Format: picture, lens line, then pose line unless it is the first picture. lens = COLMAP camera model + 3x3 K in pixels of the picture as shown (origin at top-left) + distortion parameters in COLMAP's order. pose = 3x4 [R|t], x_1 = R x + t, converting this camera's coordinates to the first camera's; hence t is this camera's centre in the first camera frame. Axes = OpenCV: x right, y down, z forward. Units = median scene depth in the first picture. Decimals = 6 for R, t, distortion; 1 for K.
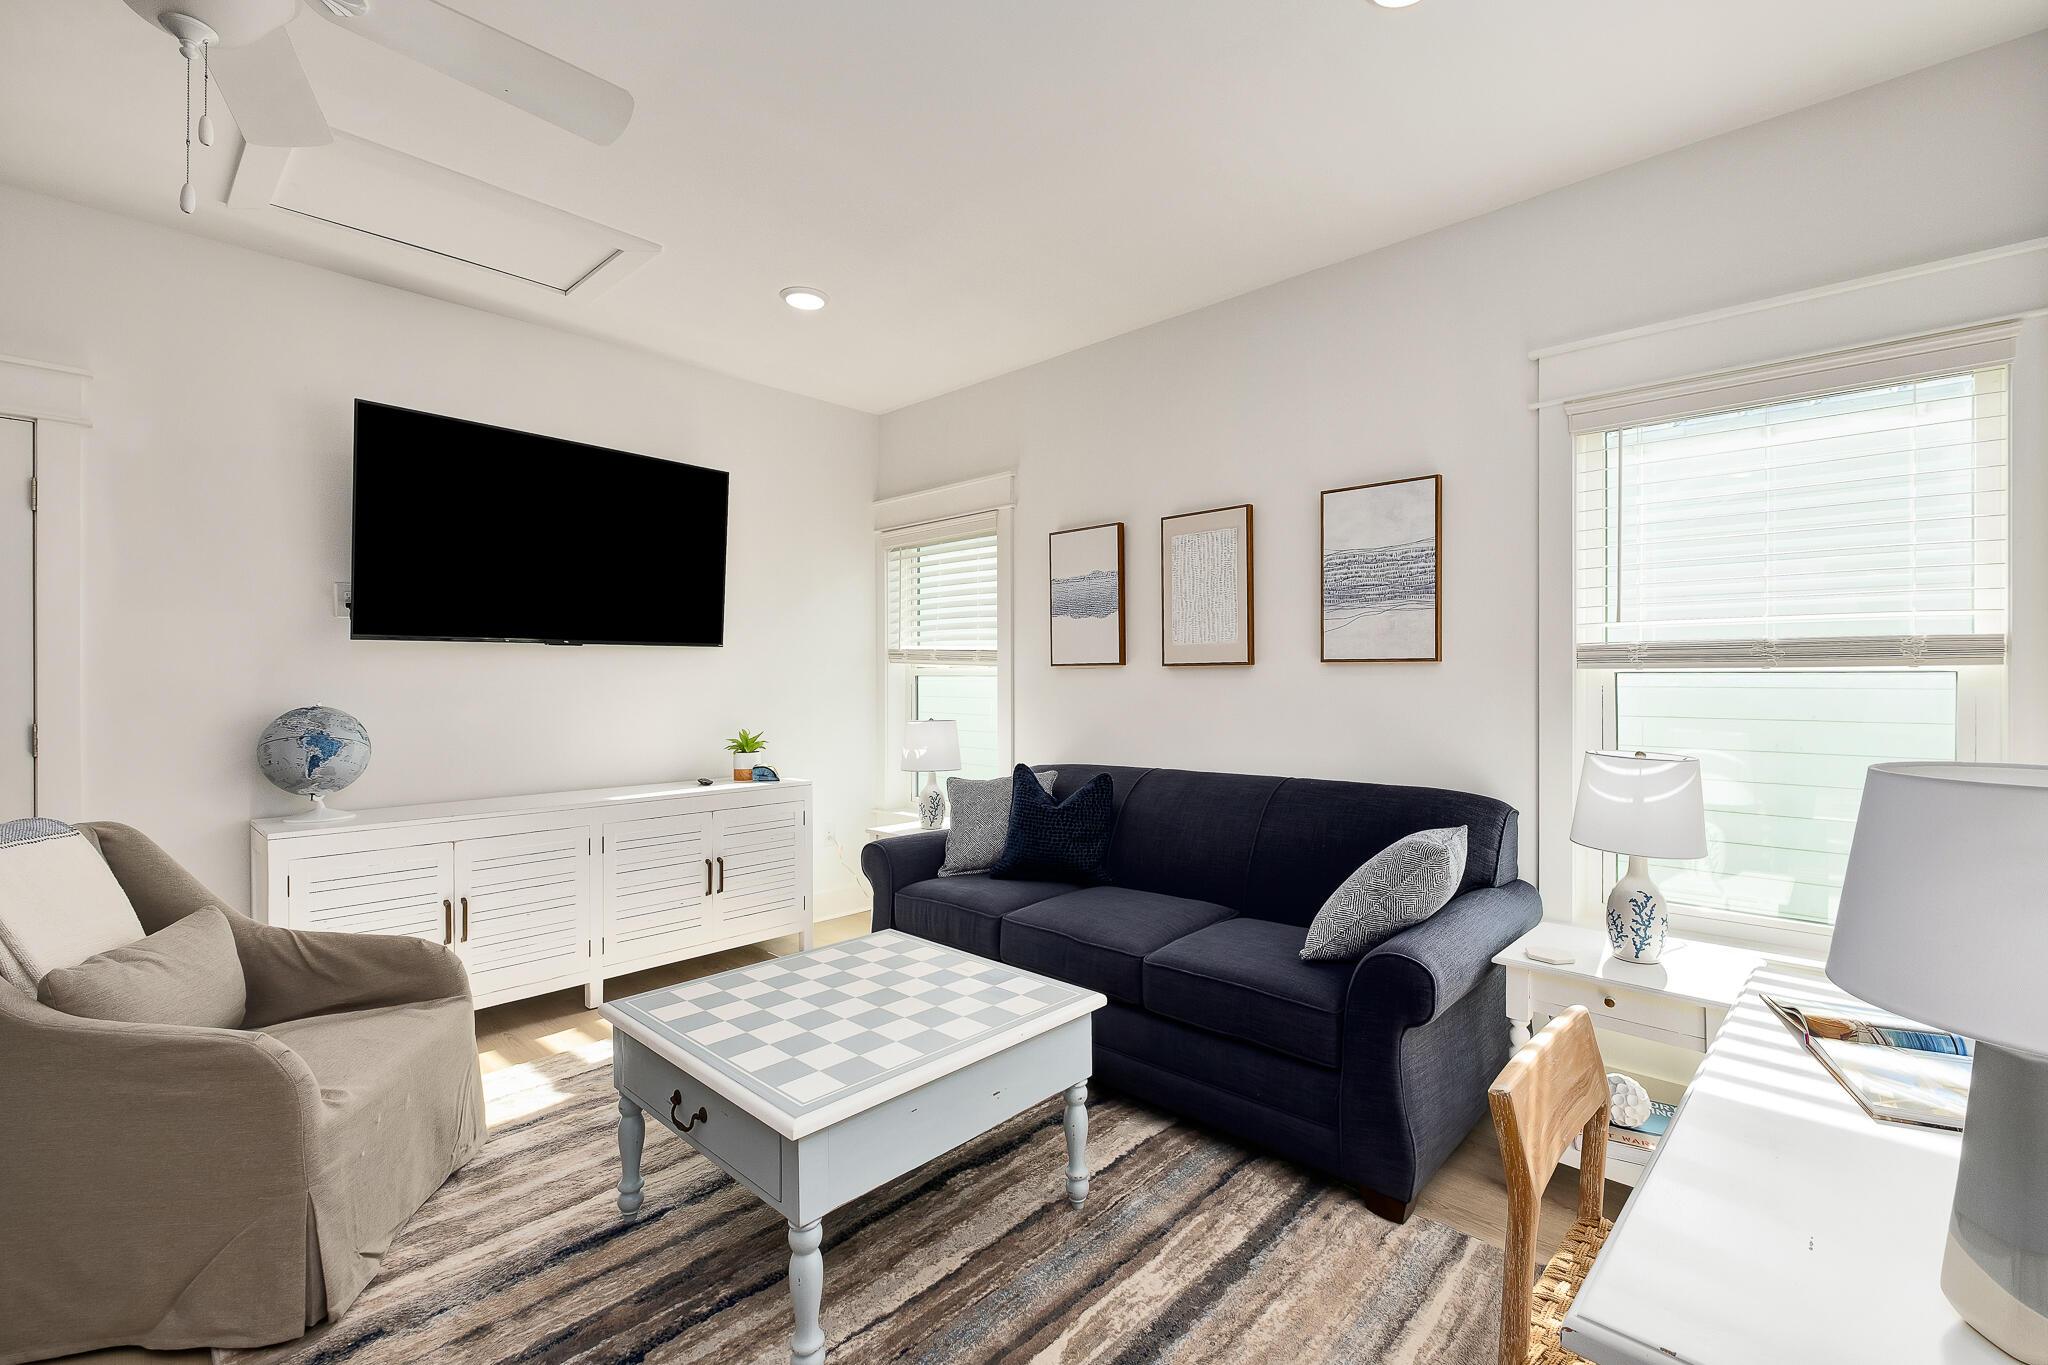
lens RADIAL K [[889.2, 0, 1021.7], [0, 889.2, 681.5], [0, 0, 1]] dist [0.001149, -0.003278]
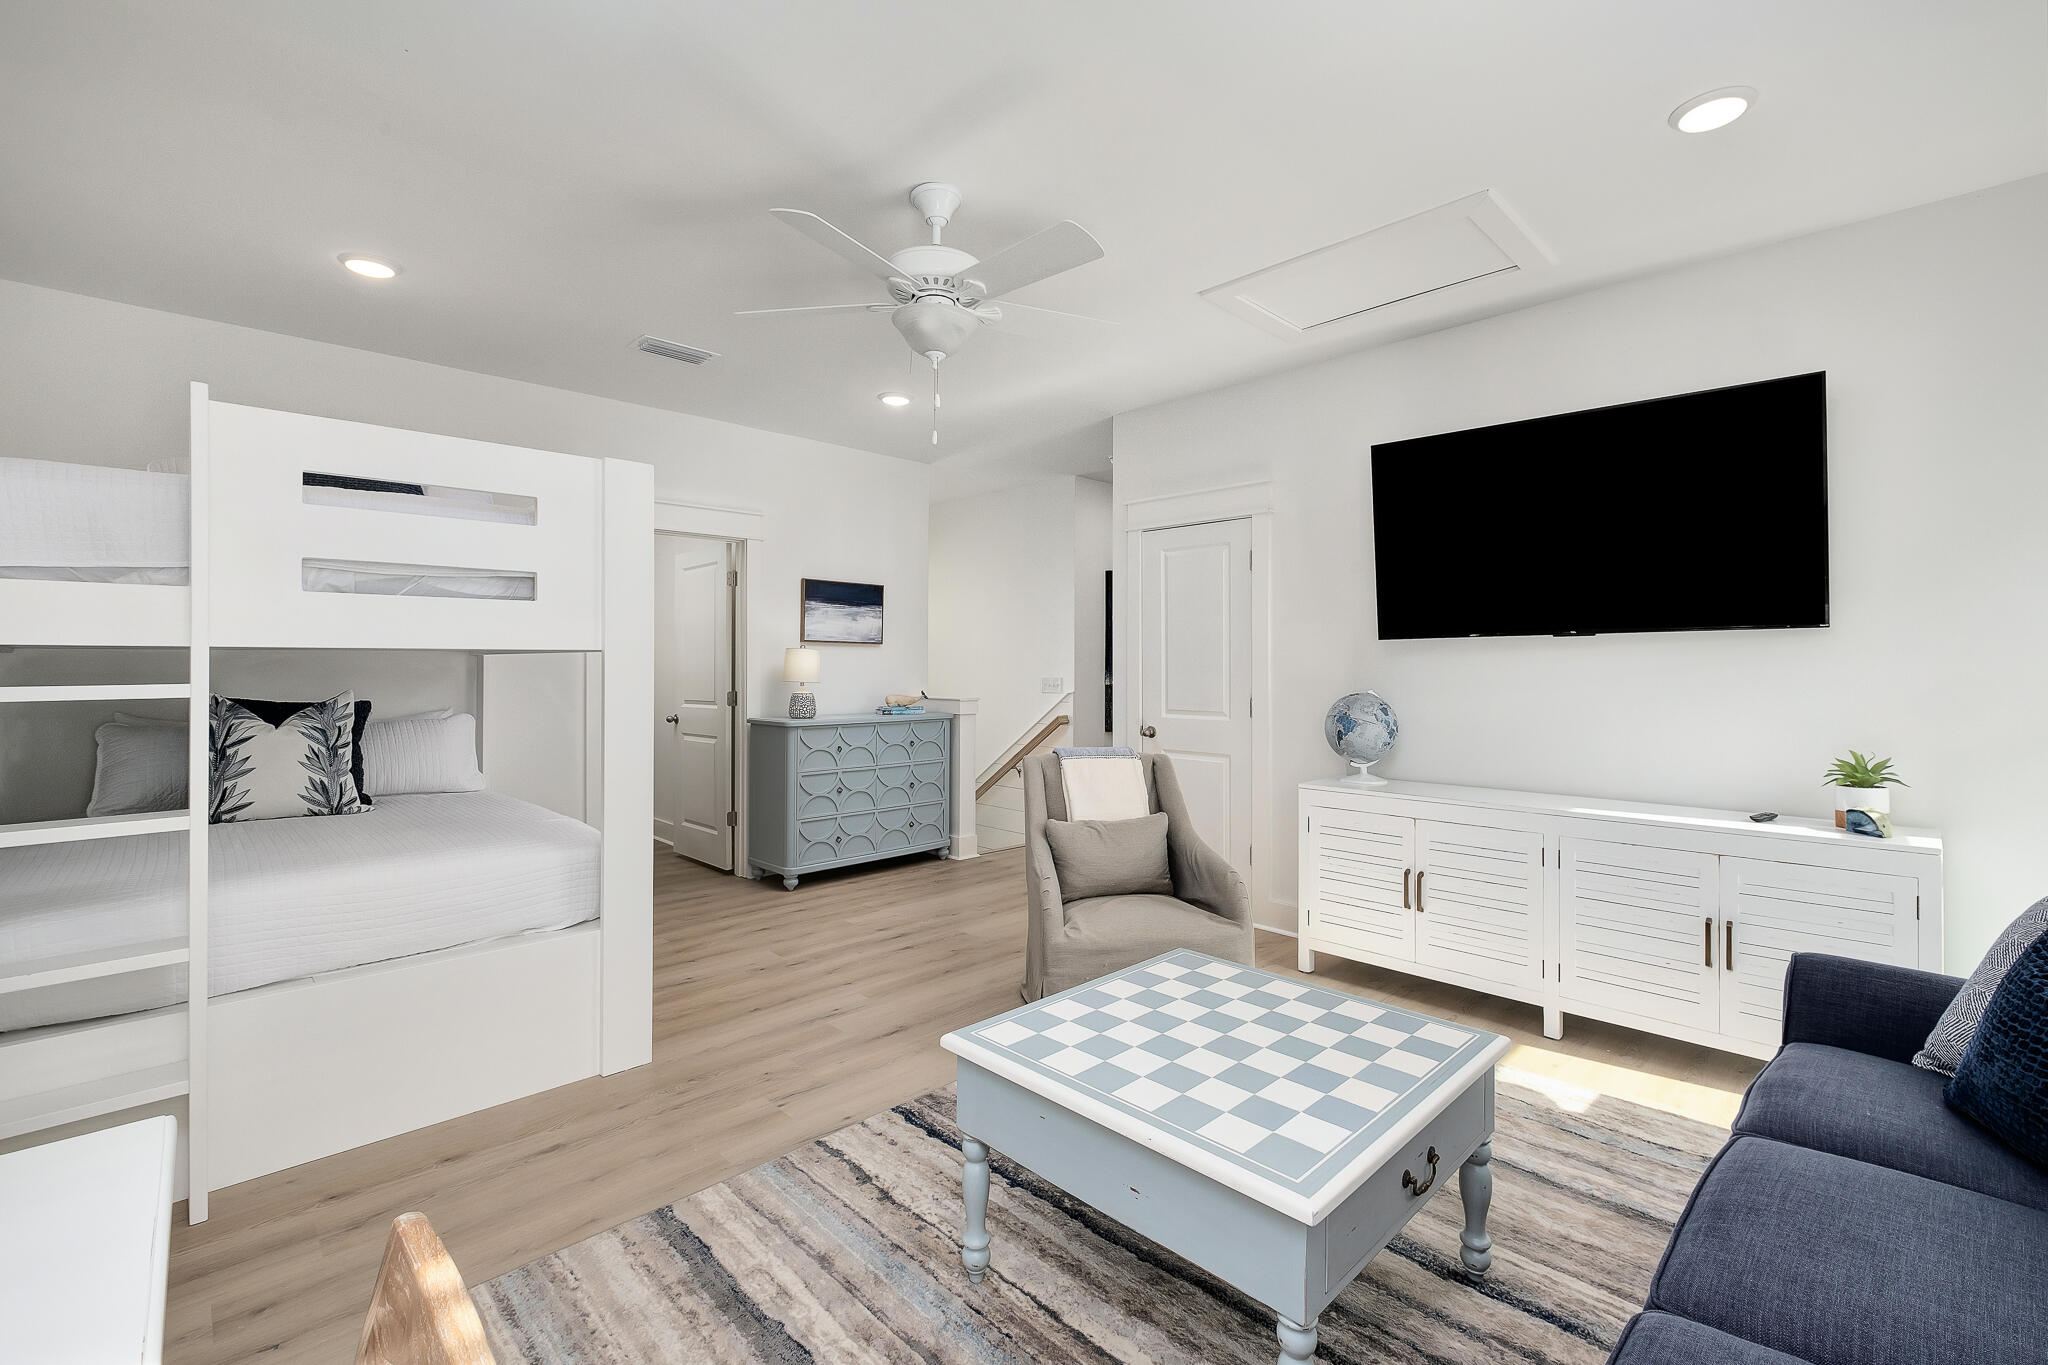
lens RADIAL K [[889.2, 0, 1070.9], [0, 889.2, 656.6], [0, 0, 1]] dist [0.001149, -0.003278]
pose [[-0.011301, -0.012550, -0.999857, 0.432221], [-0.005519, 0.999907, -0.012488, -0.005557], [0.999921, 0.005377, -0.011369, 0.521710]]
